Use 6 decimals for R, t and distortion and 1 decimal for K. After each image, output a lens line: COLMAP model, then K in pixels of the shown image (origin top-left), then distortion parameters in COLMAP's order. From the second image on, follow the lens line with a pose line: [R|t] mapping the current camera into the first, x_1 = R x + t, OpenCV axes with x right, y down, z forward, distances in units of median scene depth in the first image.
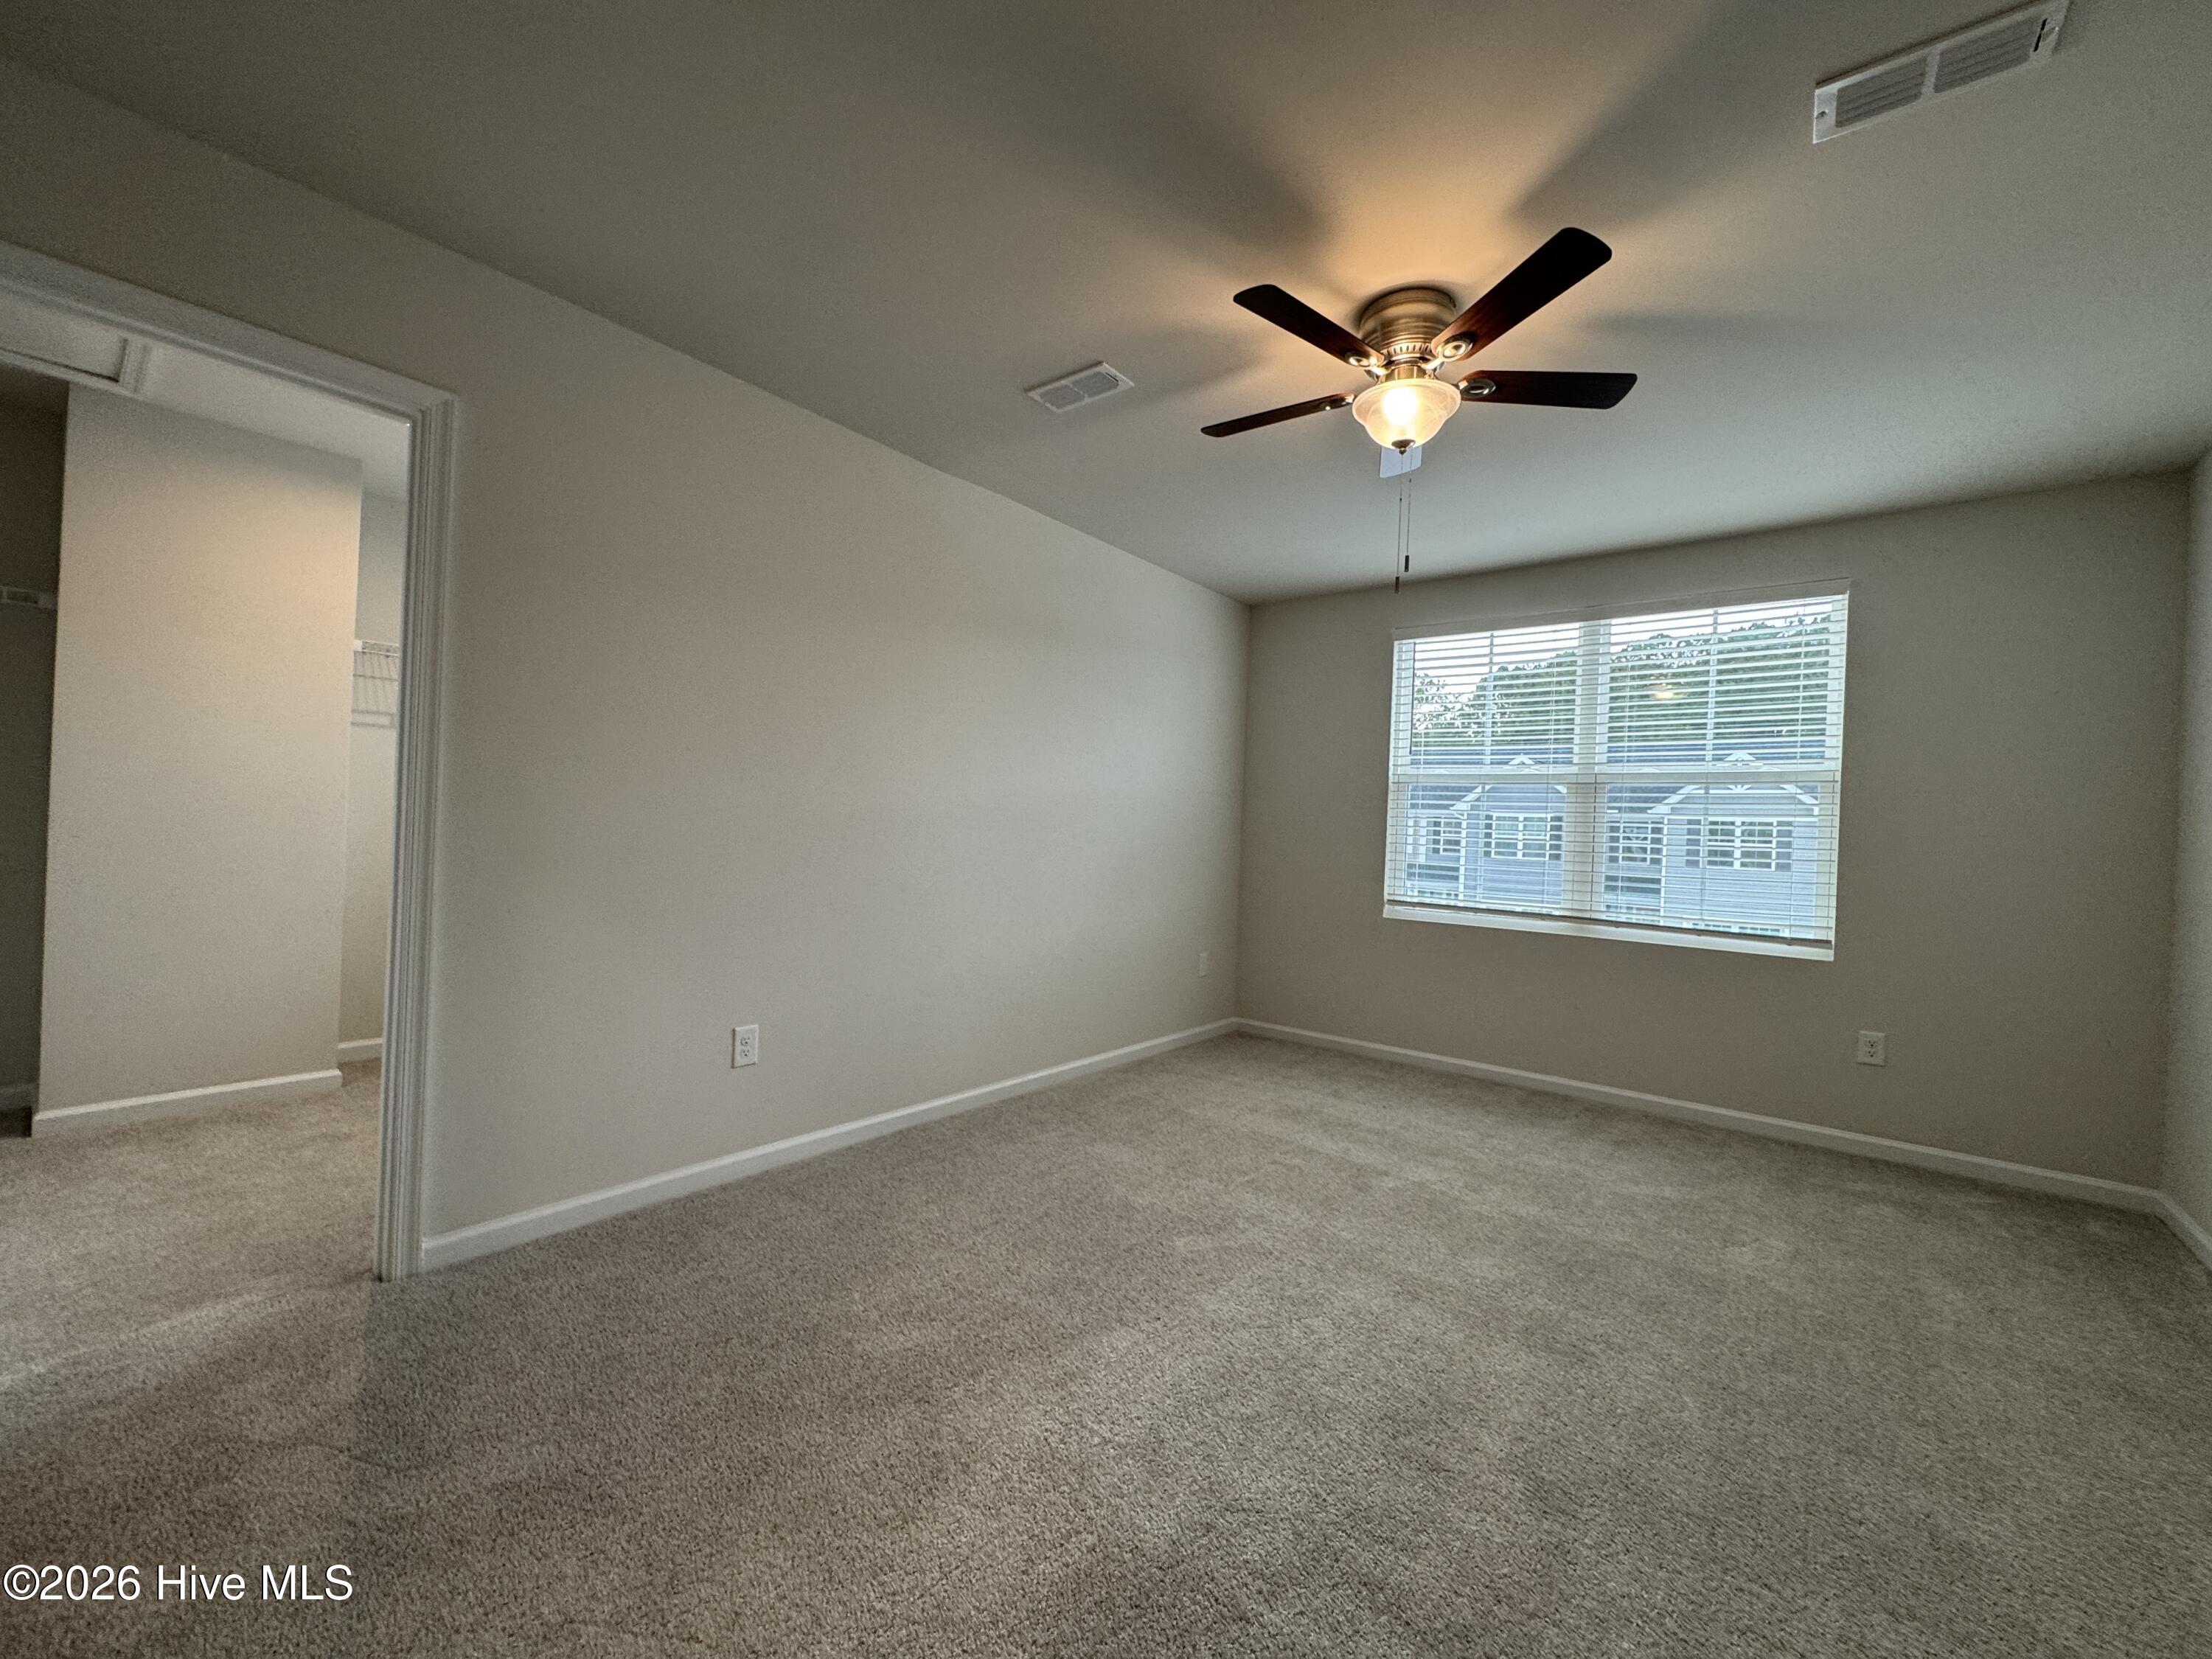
lens RADIAL K [[881.1, 0, 1113.7], [0, 881.1, 822.2], [0, 0, 1]] dist [-0.003443, 0.000410]
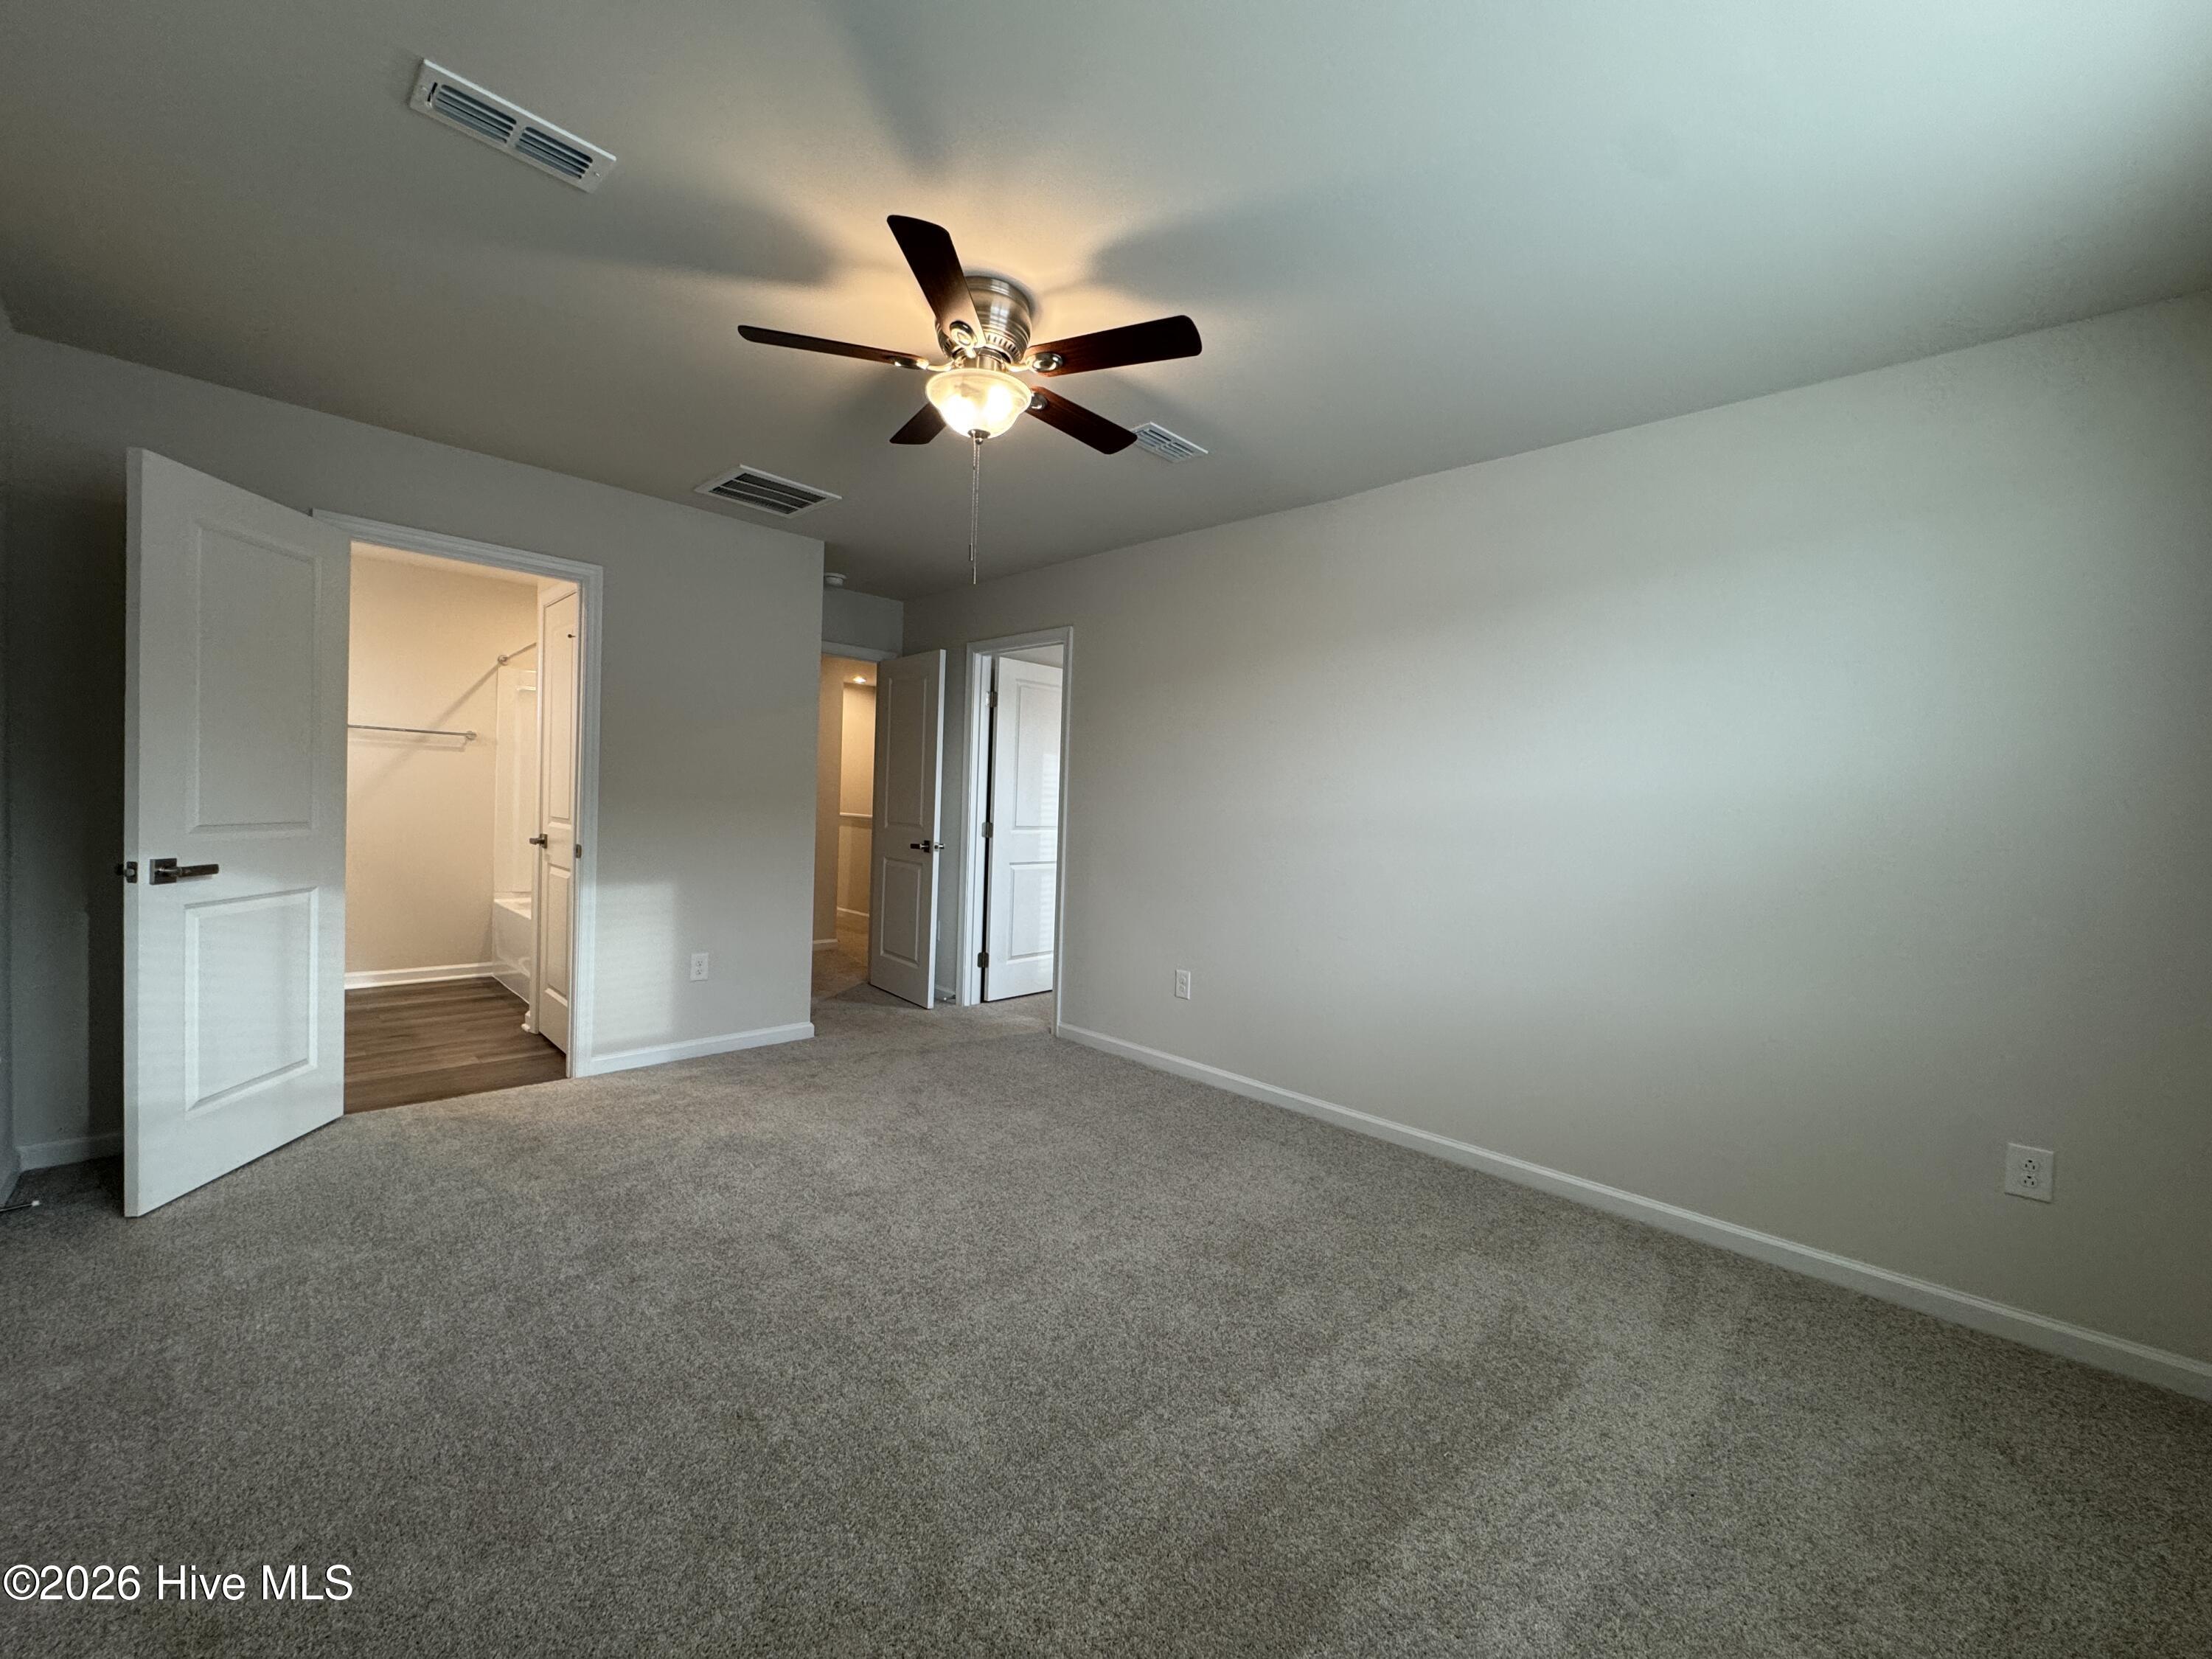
lens RADIAL K [[881.1, 0, 1118.6], [0, 881.1, 828.5], [0, 0, 1]] dist [-0.003443, 0.000410]
pose [[-0.086363, -0.010841, -0.996205, 0.986052], [-0.037342, 0.999273, -0.007637, 0.009643], [0.995564, 0.036541, -0.086705, 0.955783]]
